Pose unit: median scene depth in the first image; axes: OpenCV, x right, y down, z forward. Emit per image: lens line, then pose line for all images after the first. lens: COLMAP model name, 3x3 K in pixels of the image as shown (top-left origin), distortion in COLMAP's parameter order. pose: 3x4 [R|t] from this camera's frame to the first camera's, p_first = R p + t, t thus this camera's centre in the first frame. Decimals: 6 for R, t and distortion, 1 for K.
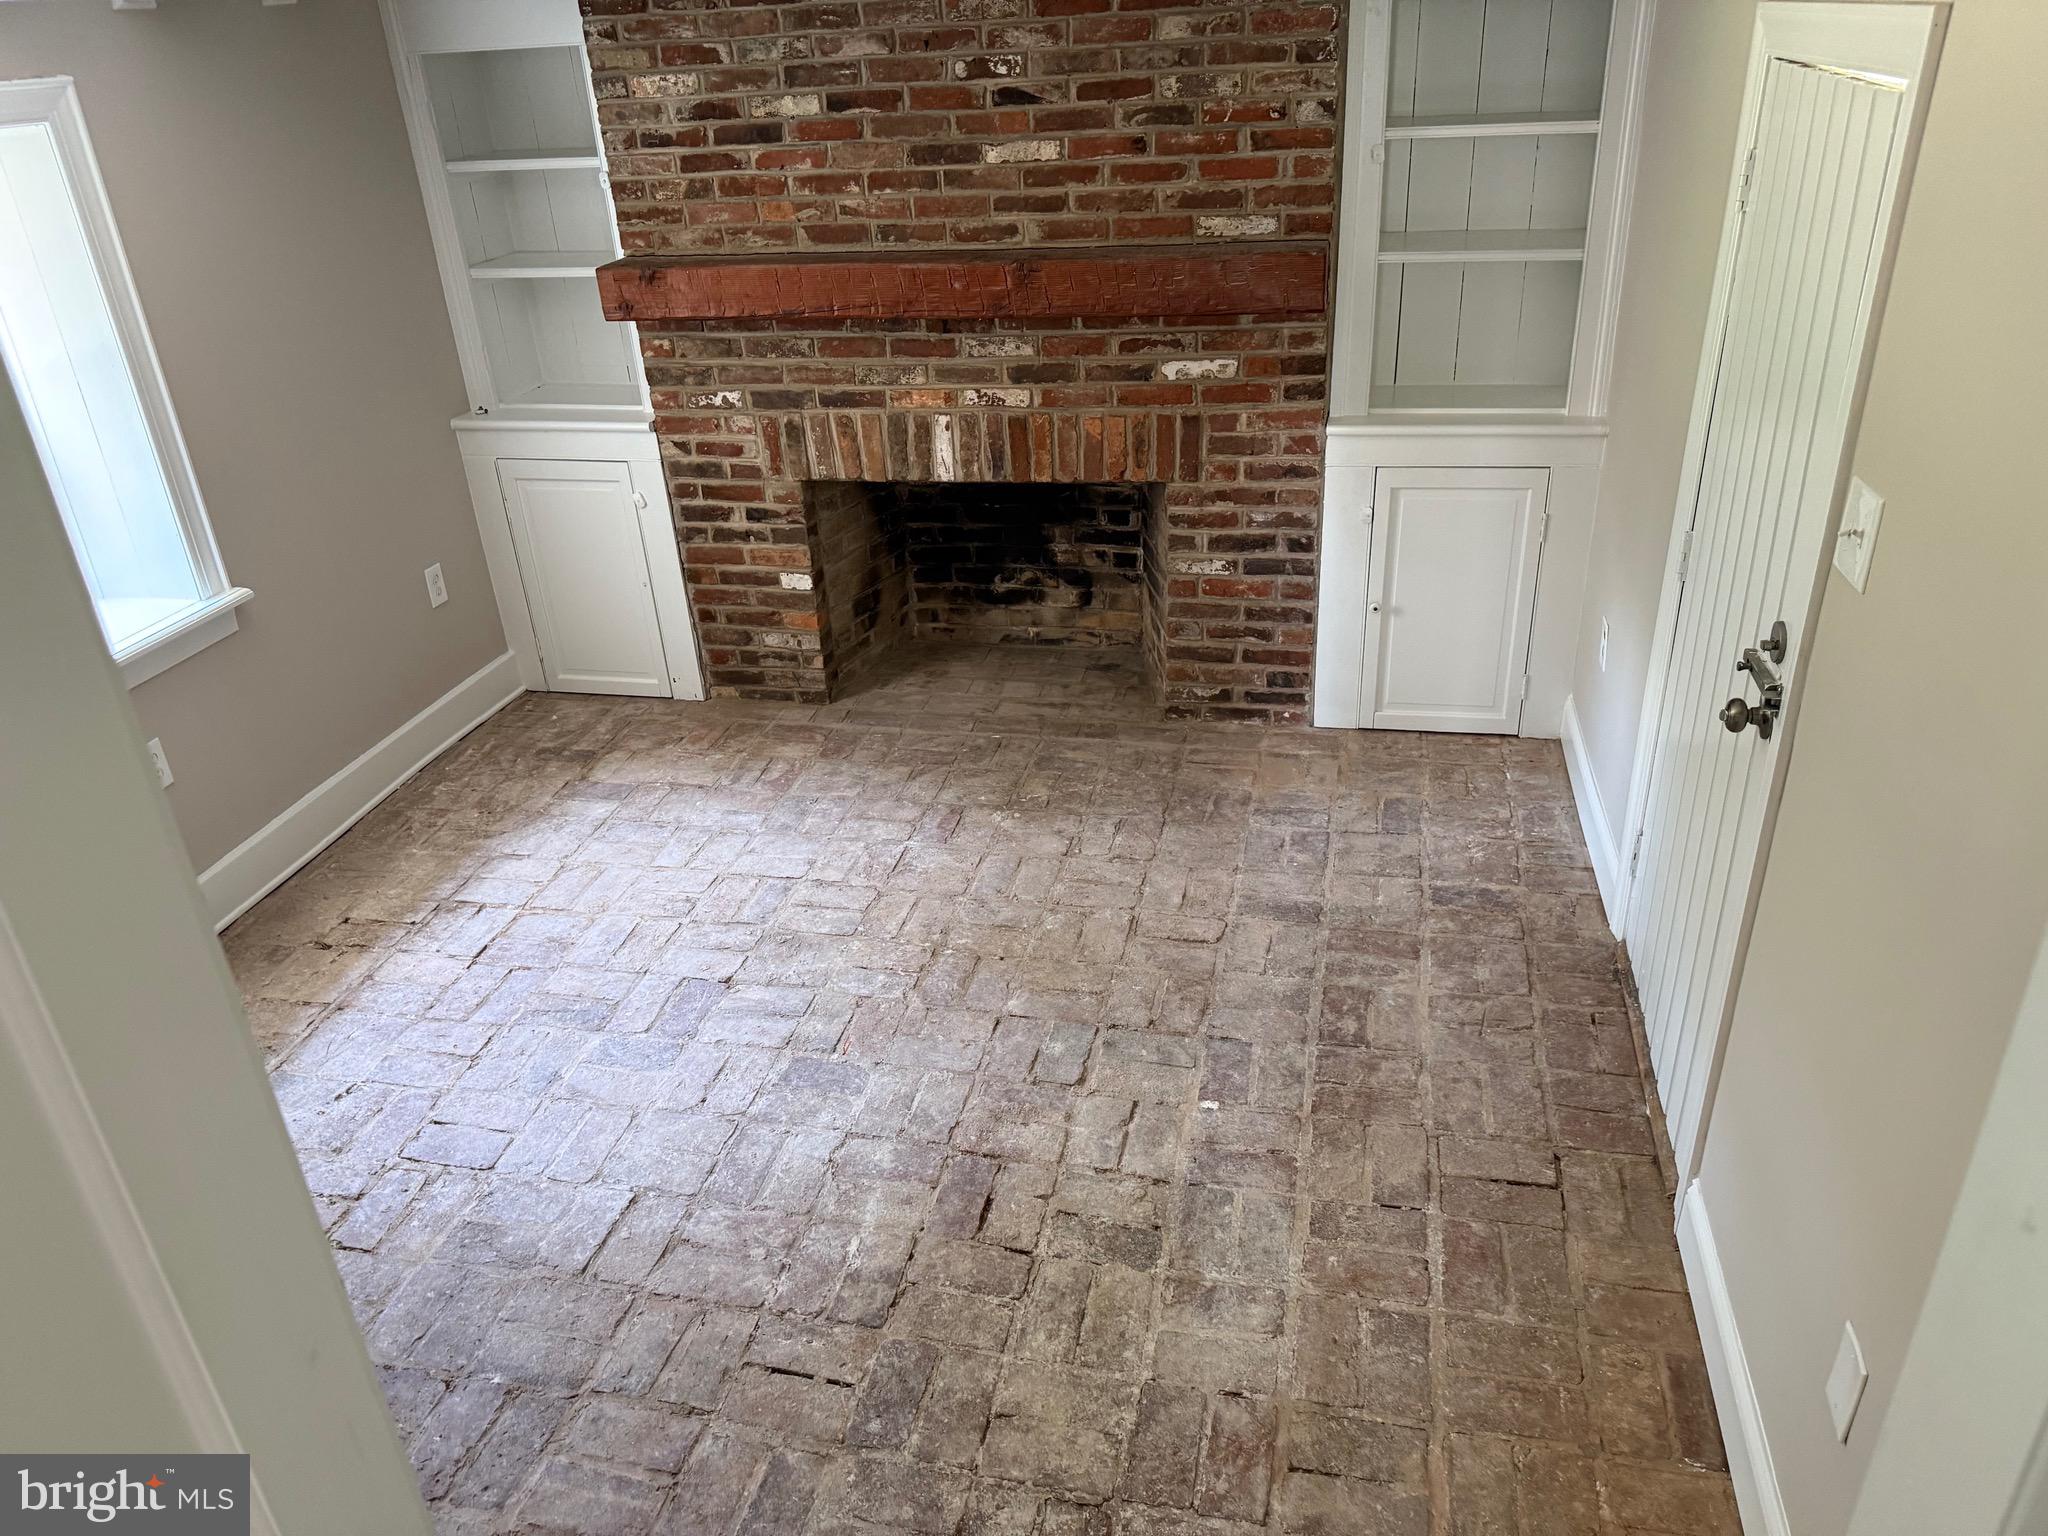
lens RADIAL K [[1446.7, 0, 1024.8], [0, 1446.7, 769.1], [0, 0, 1]] dist [0.066885, -0.093561]
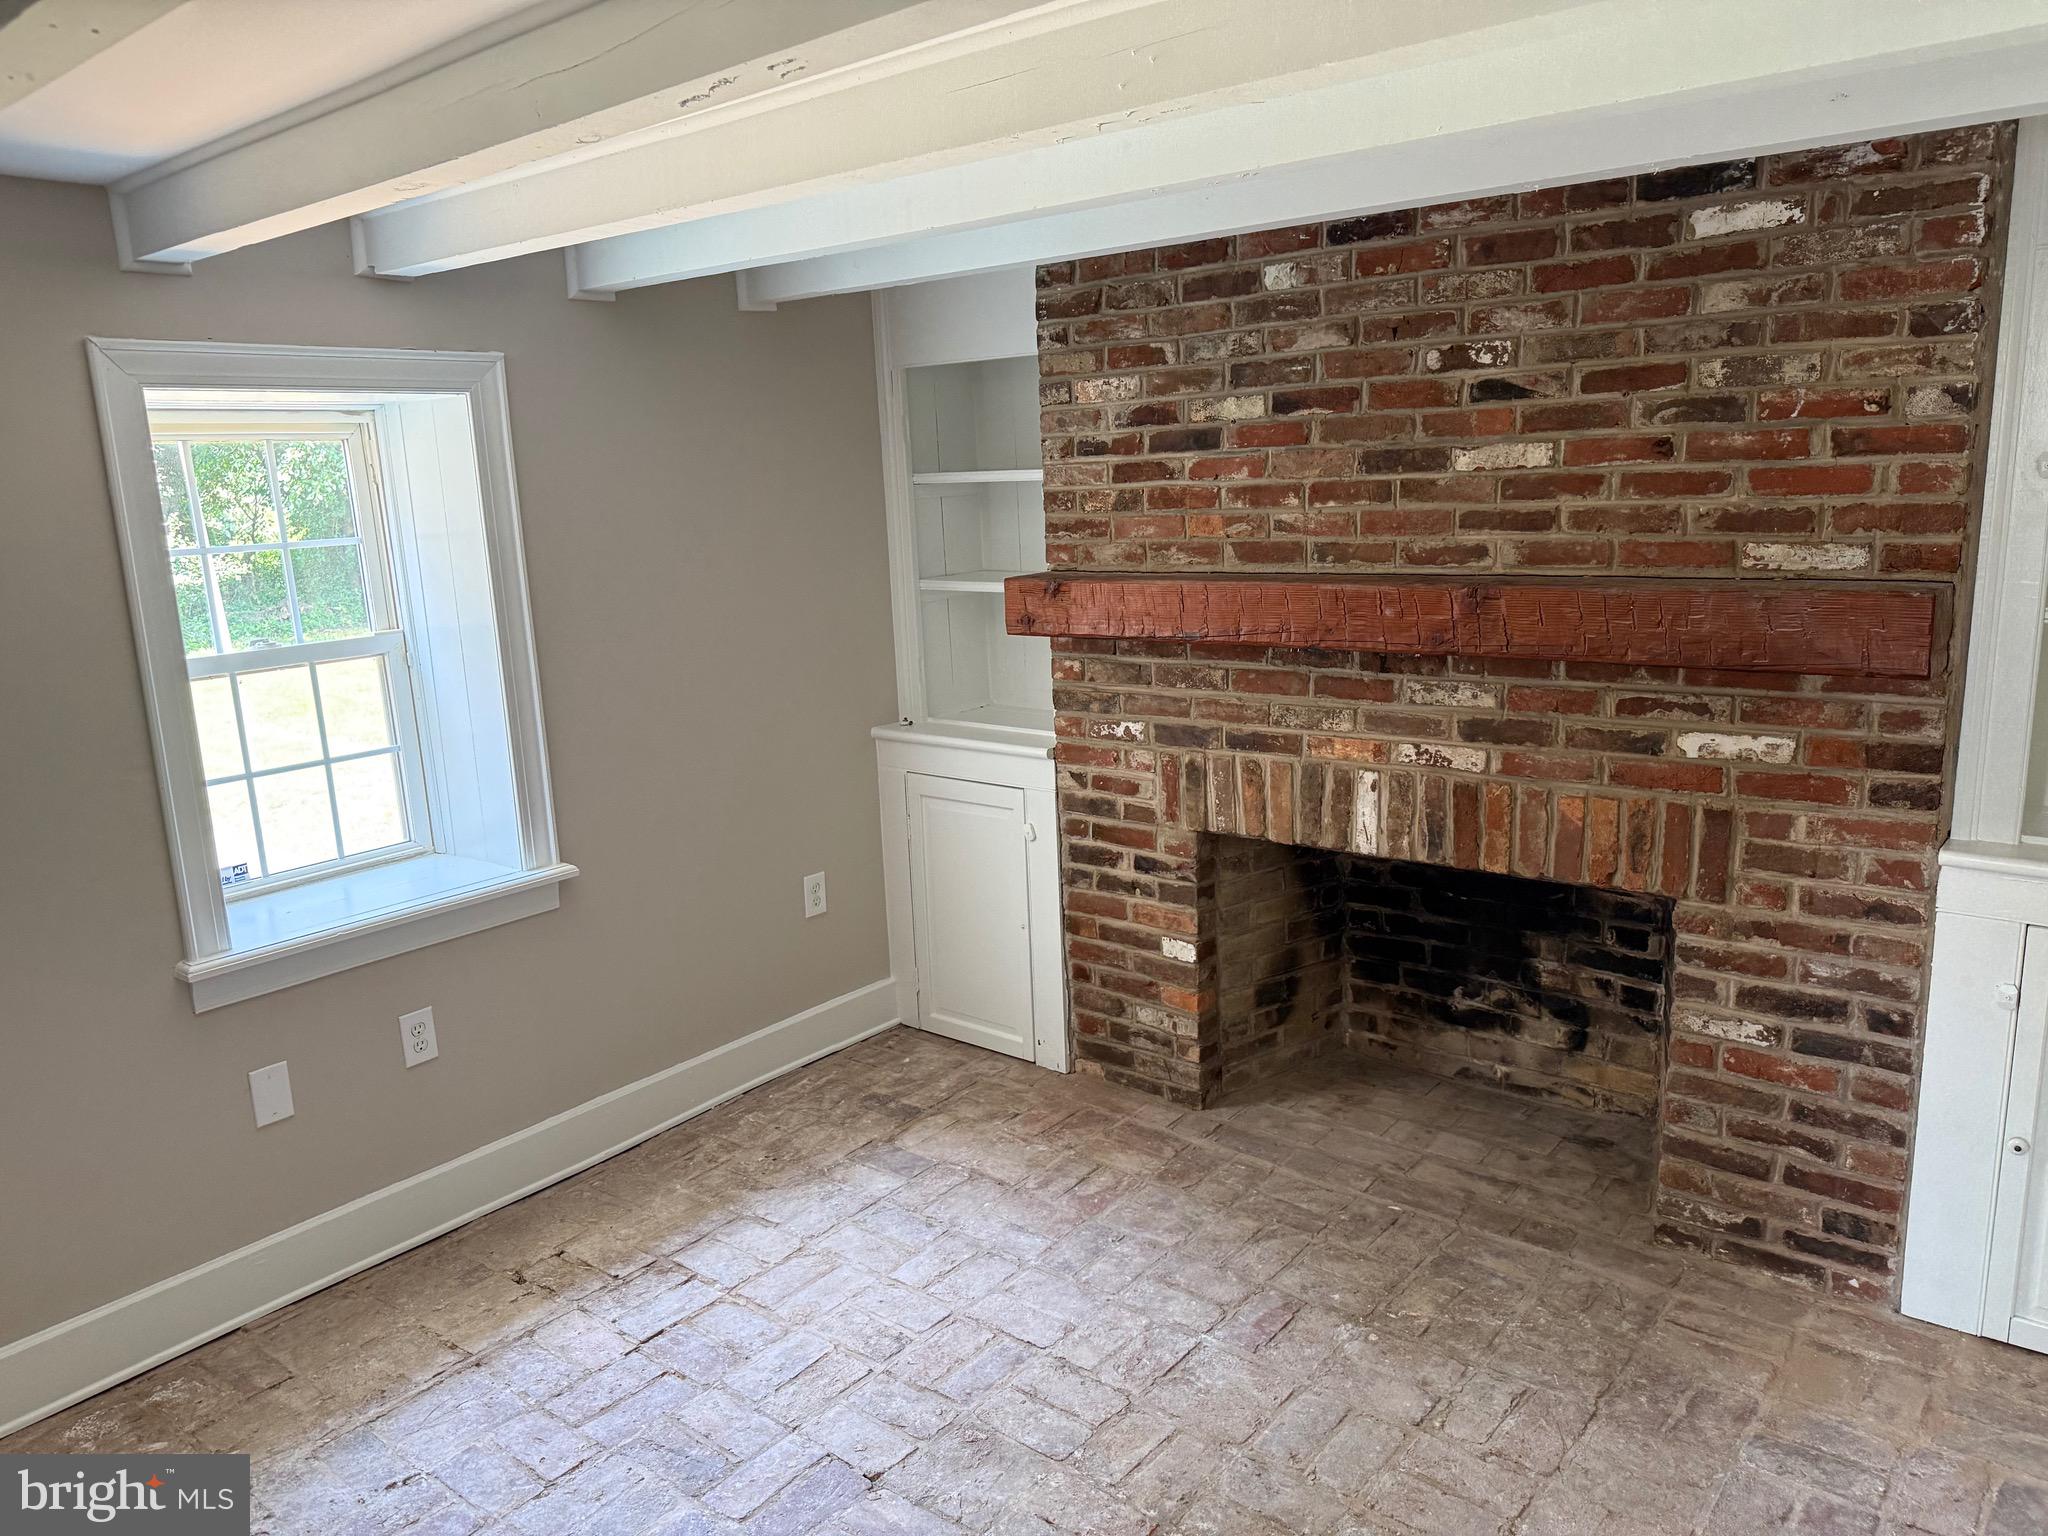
lens RADIAL K [[1446.7, 0, 1023.2], [0, 1446.7, 761.4], [0, 0, 1]] dist [0.066885, -0.093561]
pose [[0.894767, 0.105739, -0.433832, 0.119840], [-0.210990, 0.956375, -0.202062, -0.055010], [0.393541, 0.272333, 0.878044, 0.253630]]
